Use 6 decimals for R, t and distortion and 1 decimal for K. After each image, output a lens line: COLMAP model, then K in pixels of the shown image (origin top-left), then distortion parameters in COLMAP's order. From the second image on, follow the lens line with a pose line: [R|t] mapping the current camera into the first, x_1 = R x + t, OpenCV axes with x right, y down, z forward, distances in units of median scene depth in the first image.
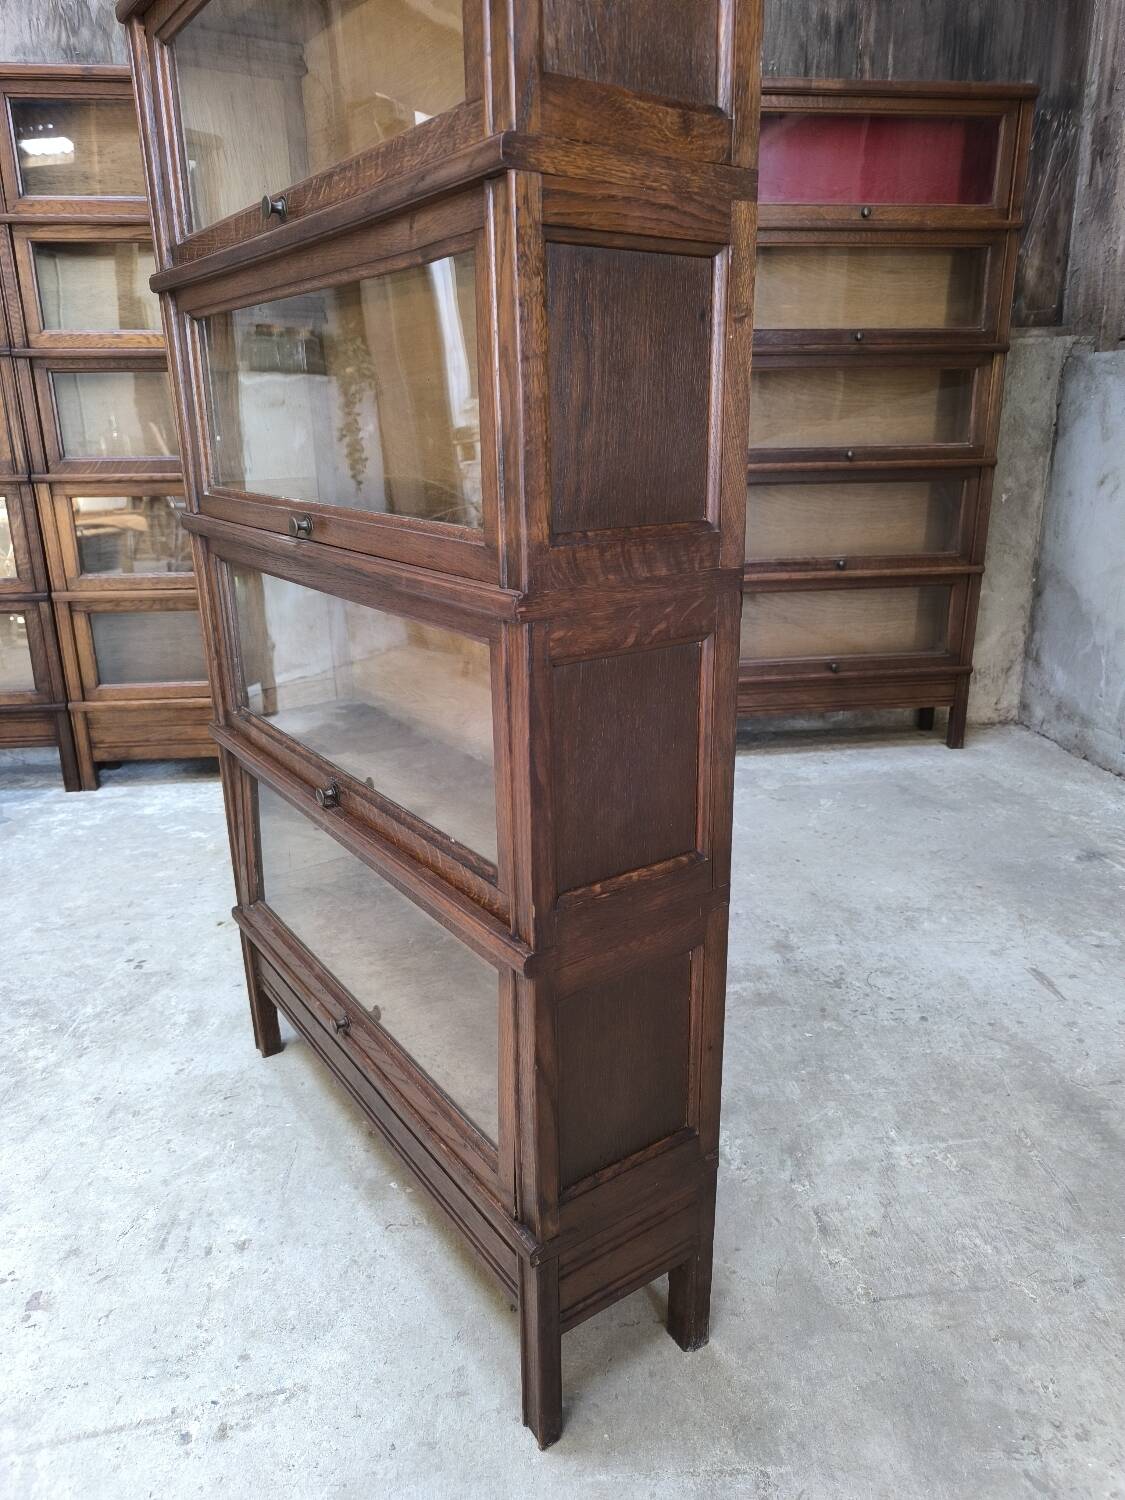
lens RADIAL K [[1034.4, 0, 568.5], [0, 1034.4, 749.0], [0, 0, 1]] dist [0.021139, -0.027274]
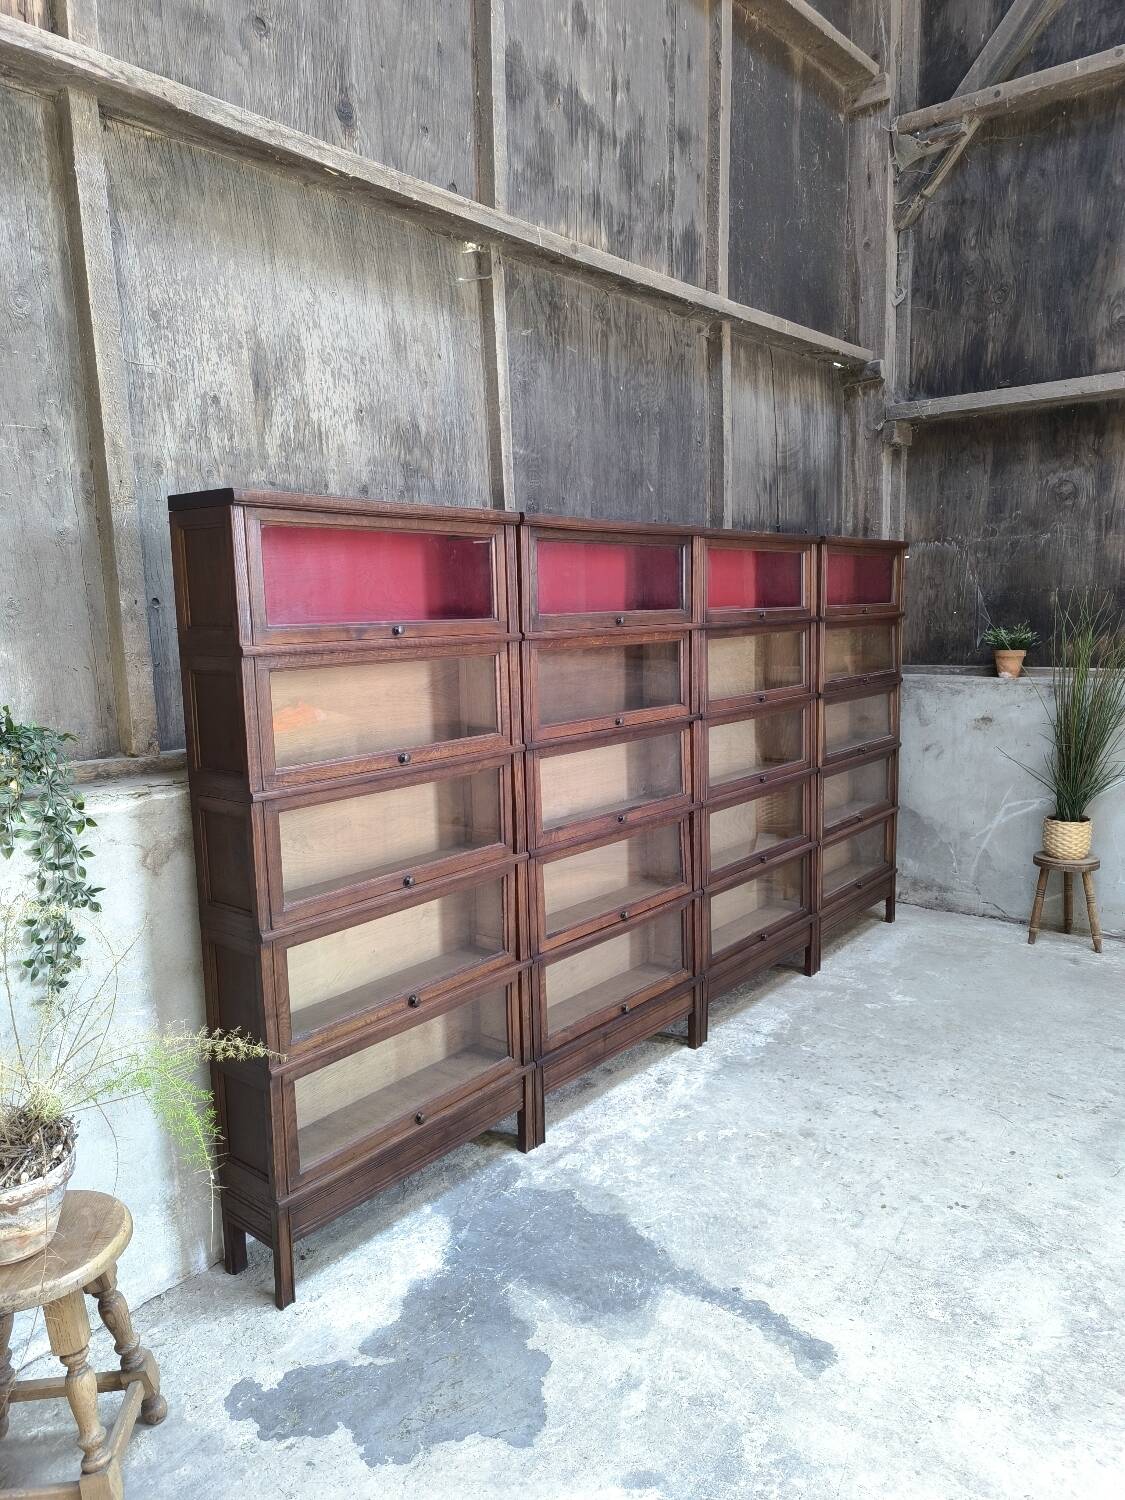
lens RADIAL K [[1029.8, 0, 559.3], [0, 1029.8, 751.2], [0, 0, 1]] dist [0.028824, -0.032883]
pose [[0.722721, -0.103639, 0.683325, -1.221376], [0.227004, 0.969438, -0.093057, -0.261966], [-0.652797, 0.222372, 0.724159, 0.185383]]
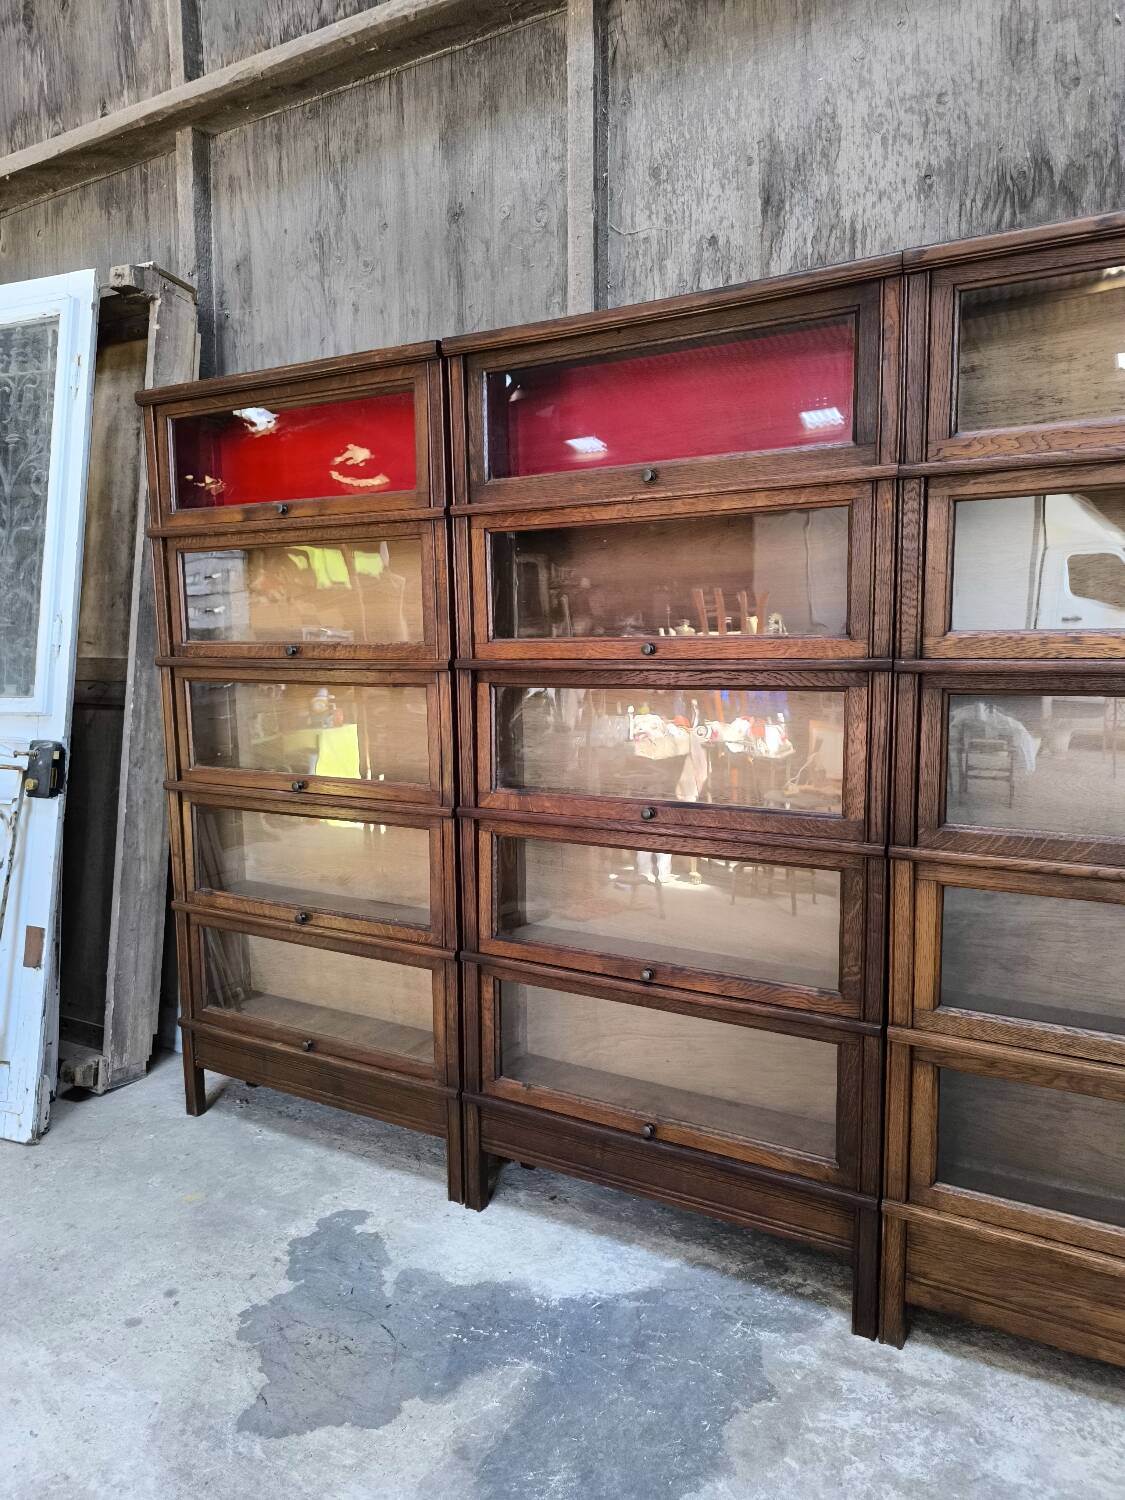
lens RADIAL K [[1032.8, 0, 570.8], [0, 1032.8, 751.4], [0, 0, 1]] dist [0.030341, -0.034384]
pose [[0.805793, 0.065831, -0.588527, -0.307010], [-0.177678, 0.974892, -0.134223, -0.201555], [0.564914, 0.212725, 0.797258, 0.374062]]
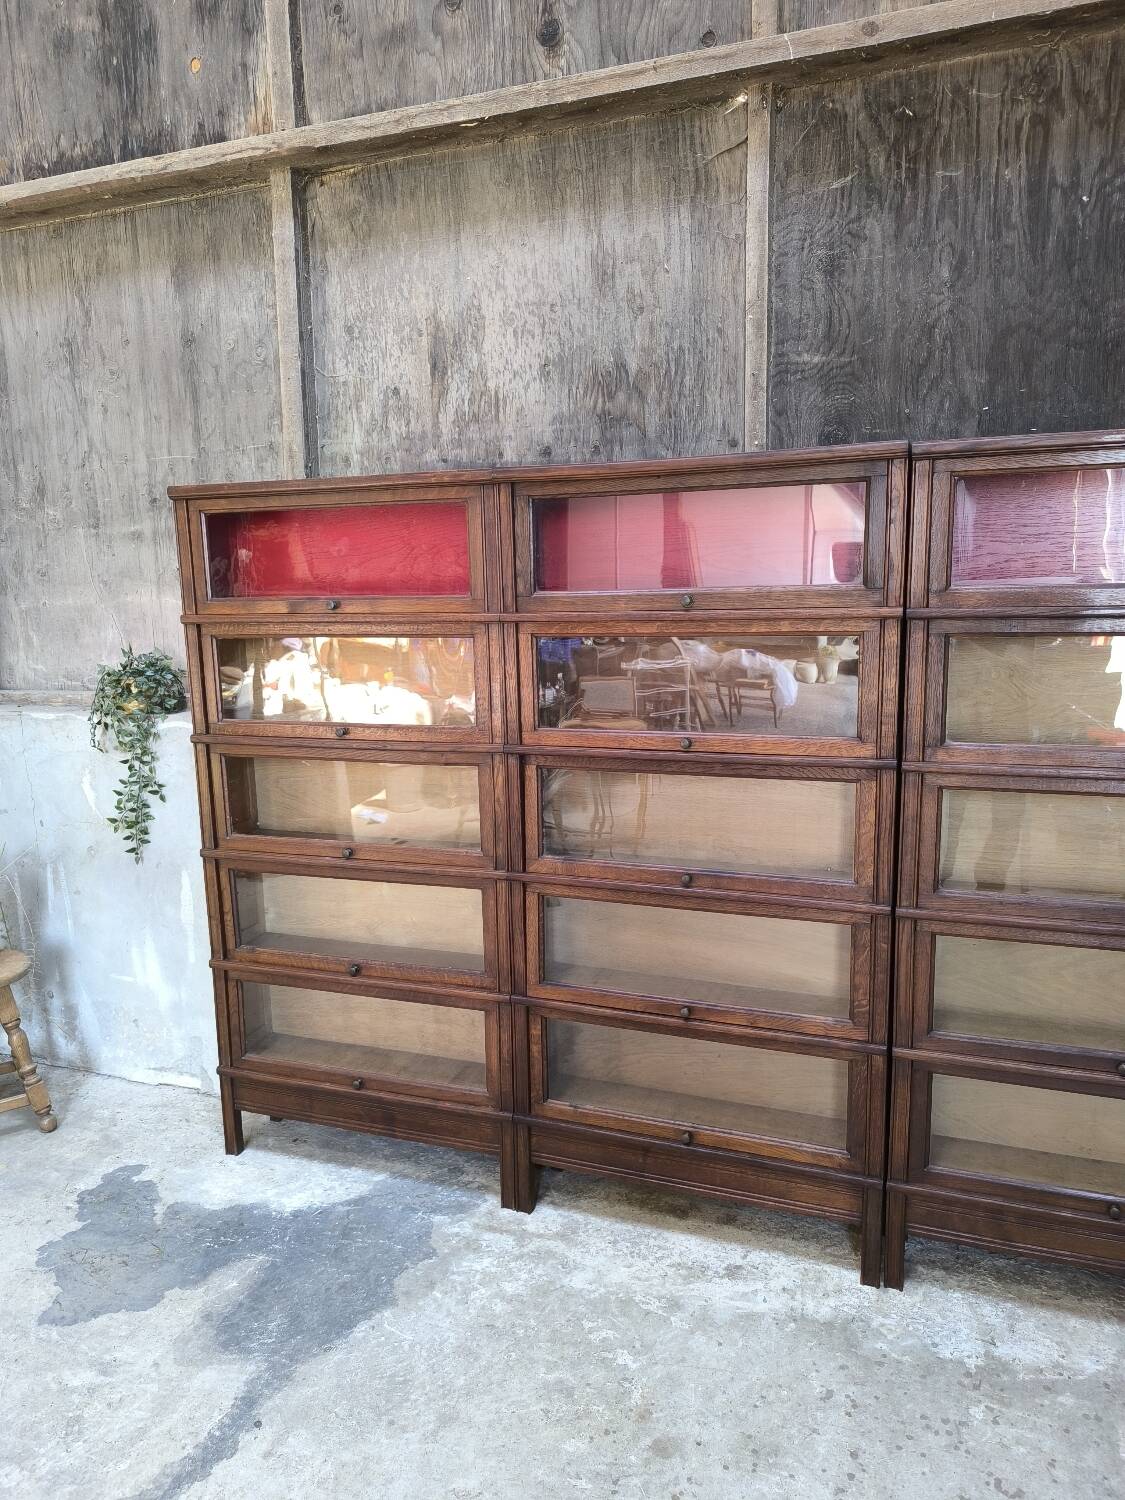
lens RADIAL K [[1029.4, 0, 571.0], [0, 1029.4, 757.5], [0, 0, 1]] dist [0.031015, -0.036183]
pose [[0.897013, 0.066124, -0.437031, -0.077737], [-0.126261, 0.985881, -0.109984, -0.273789], [0.423588, 0.153837, 0.892697, 0.200578]]
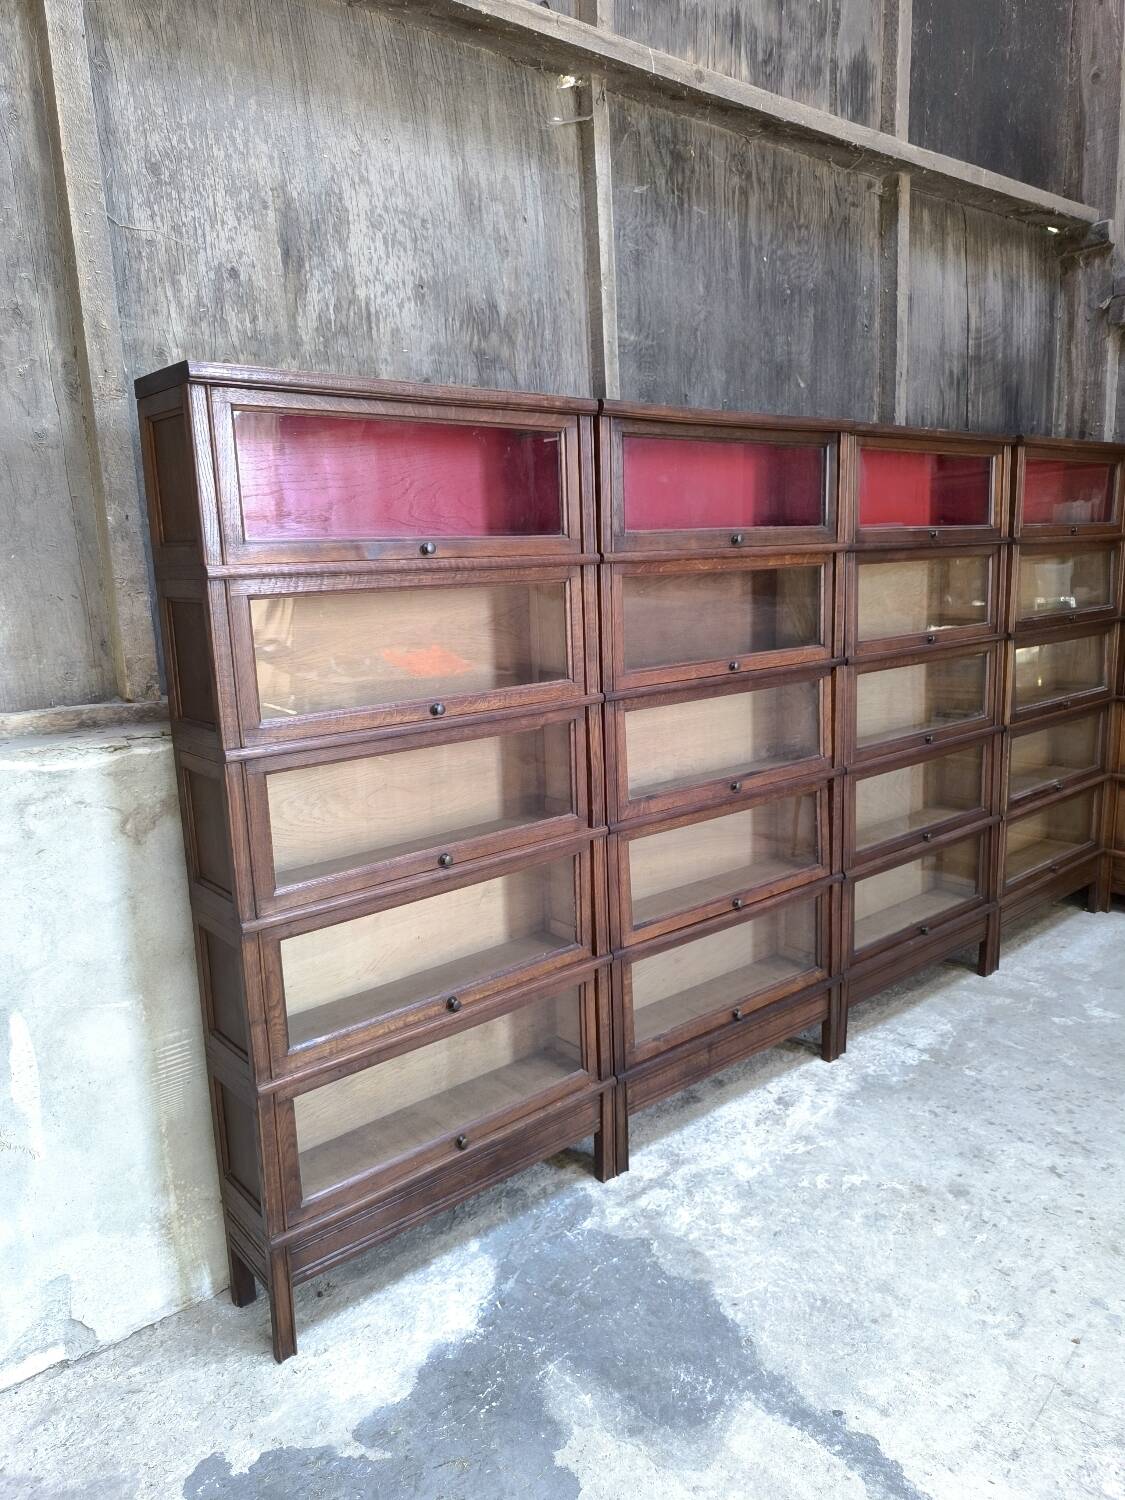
lens RADIAL K [[1035.2, 0, 559.2], [0, 1035.2, 748.9], [0, 0, 1]] dist [0.020962, -0.027822]
pose [[0.834958, -0.120015, 0.537068, -1.020787], [0.192235, 0.978058, -0.080298, -0.268549], [-0.515647, 0.170289, 0.839708, 0.279501]]
